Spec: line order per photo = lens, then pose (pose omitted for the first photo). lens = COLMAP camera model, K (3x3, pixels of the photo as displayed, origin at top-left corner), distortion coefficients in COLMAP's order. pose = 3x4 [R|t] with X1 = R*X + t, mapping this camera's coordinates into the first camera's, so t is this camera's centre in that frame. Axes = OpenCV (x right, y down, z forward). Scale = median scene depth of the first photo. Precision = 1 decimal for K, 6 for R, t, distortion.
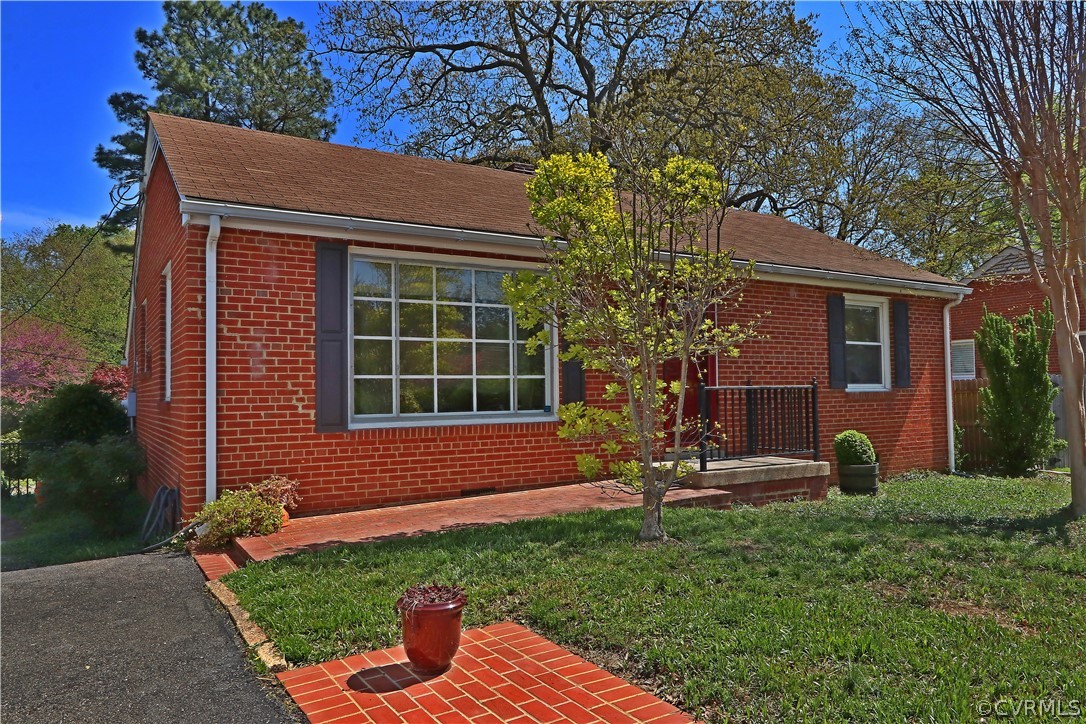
lens RADIAL K [[761.3, 0, 543.8], [0, 761.3, 363.7], [0, 0, 1]] dist [-0.009669, -0.000220]
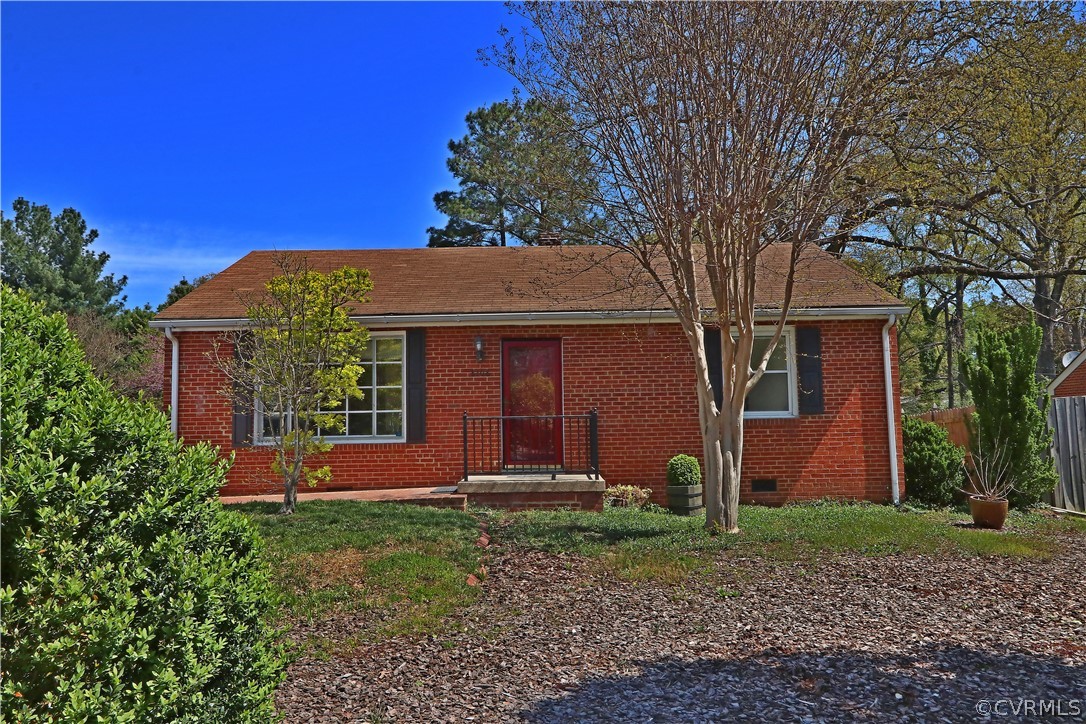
lens RADIAL K [[761.3, 0, 543.5], [0, 761.3, 360.4], [0, 0, 1]] dist [-0.009669, -0.000220]
pose [[0.848133, -0.047306, -0.527667, 0.919125], [0.027580, 0.998597, -0.045195, -0.005045], [0.529065, 0.023778, 0.848248, -0.052504]]
